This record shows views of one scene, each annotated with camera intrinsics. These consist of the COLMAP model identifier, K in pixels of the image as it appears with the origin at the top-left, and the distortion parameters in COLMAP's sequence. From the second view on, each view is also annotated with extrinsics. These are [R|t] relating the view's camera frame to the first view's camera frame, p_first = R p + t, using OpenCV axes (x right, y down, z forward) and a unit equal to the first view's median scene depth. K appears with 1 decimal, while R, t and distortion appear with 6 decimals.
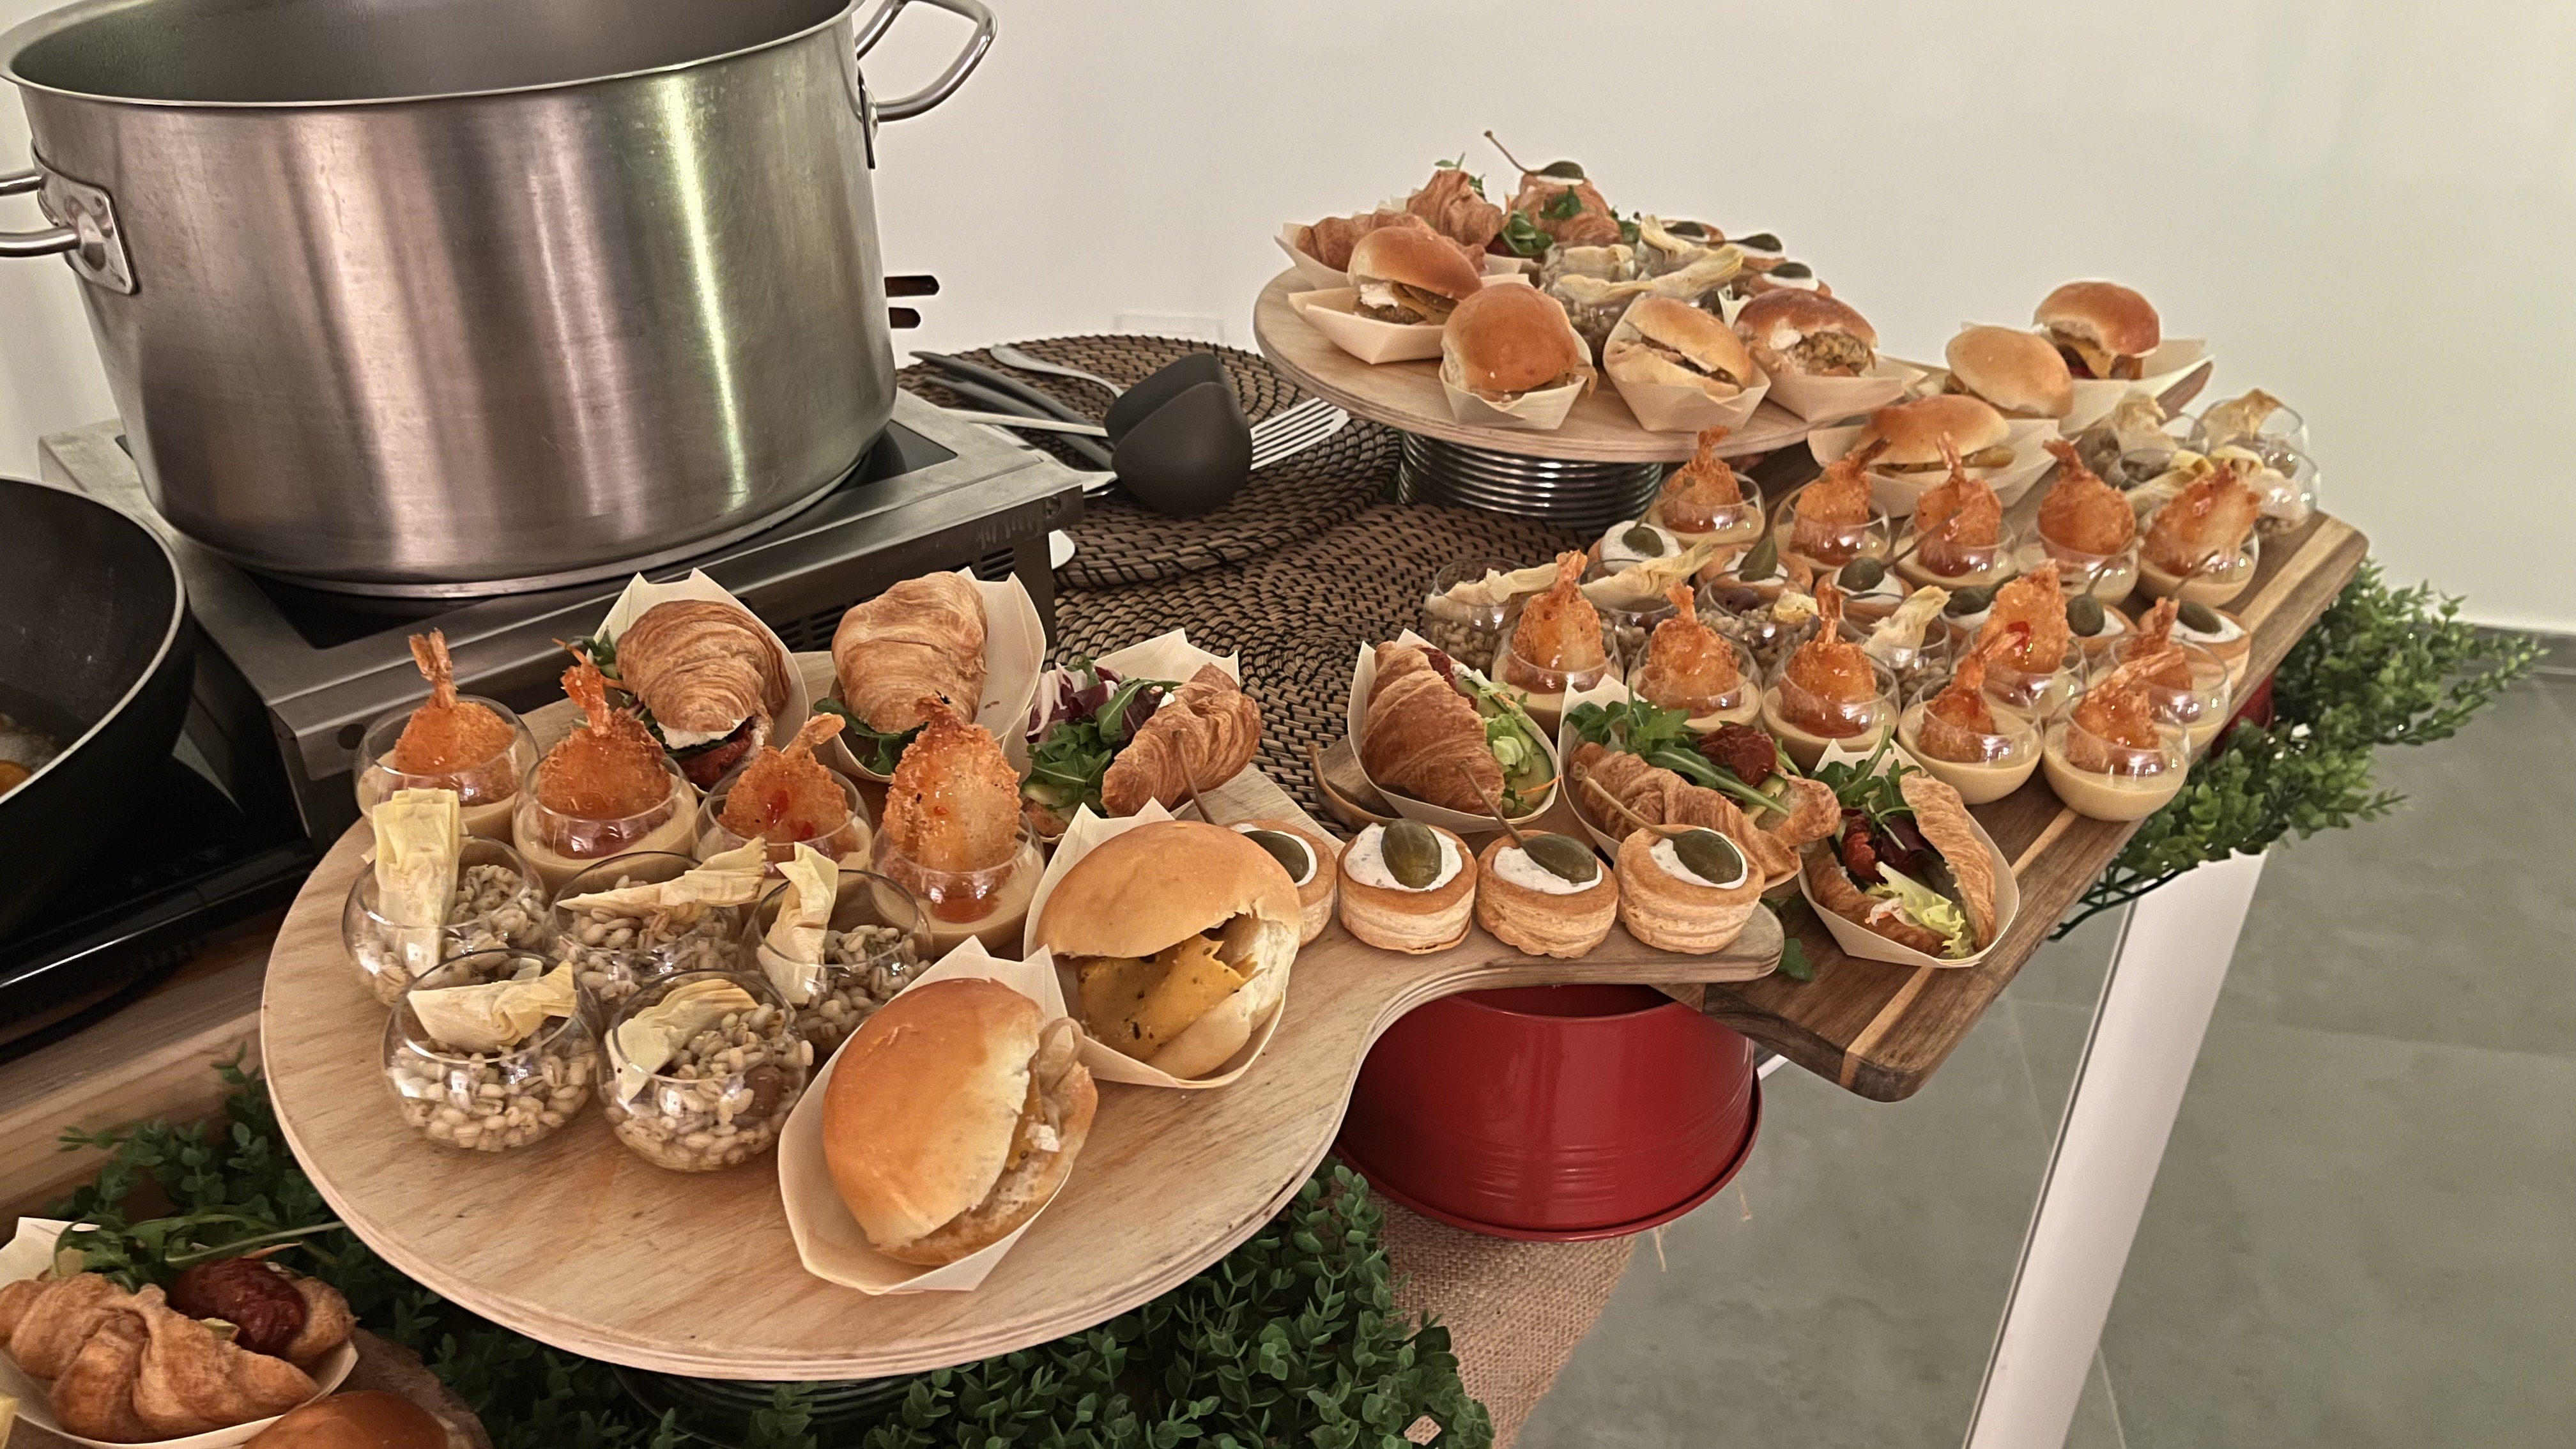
lens RADIAL K [[1881.9, 0, 1288.0], [0, 1881.9, 724.5], [0, 0, 1]] dist [0.006727, 0.001986]
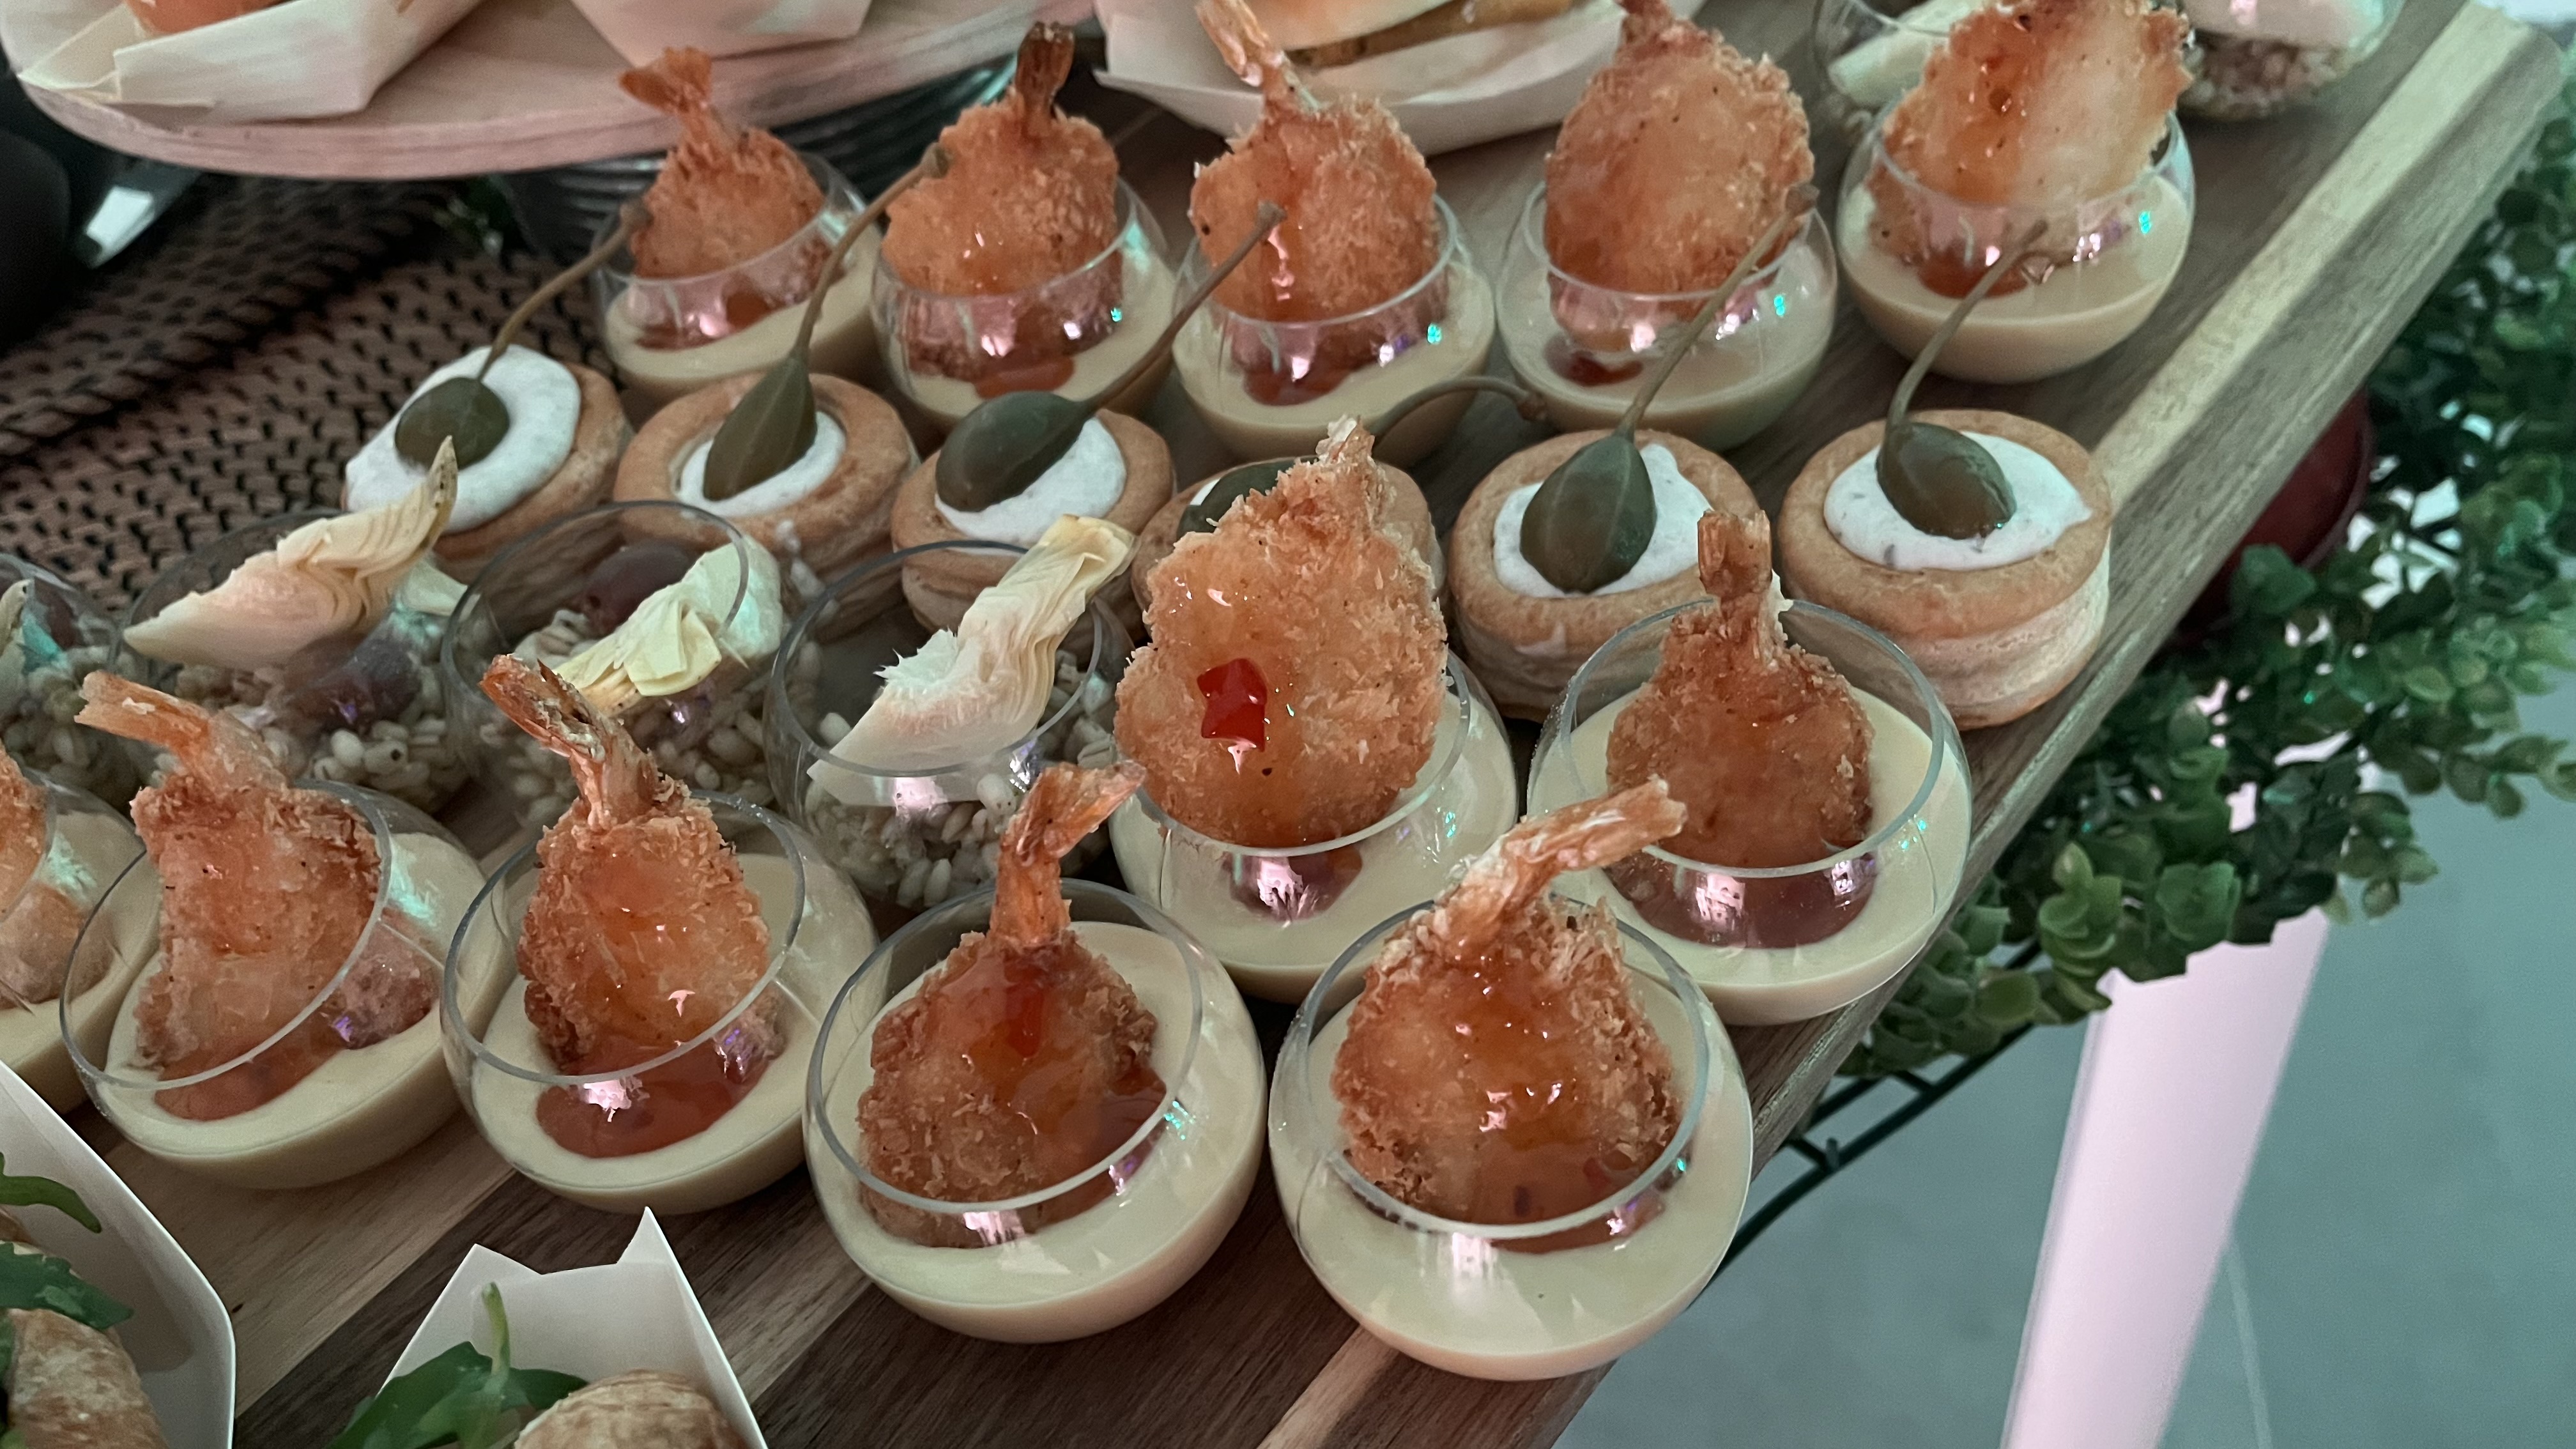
lens RADIAL K [[2015.2, 0, 1288.0], [0, 2015.2, 724.5], [0, 0, 1]] dist [0.001976, -0.003637]
pose [[0.986400, -0.117356, -0.115075, 0.368279], [0.140175, 0.966244, 0.216155, -0.096117], [0.085823, -0.229346, 0.969554, 0.585930]]
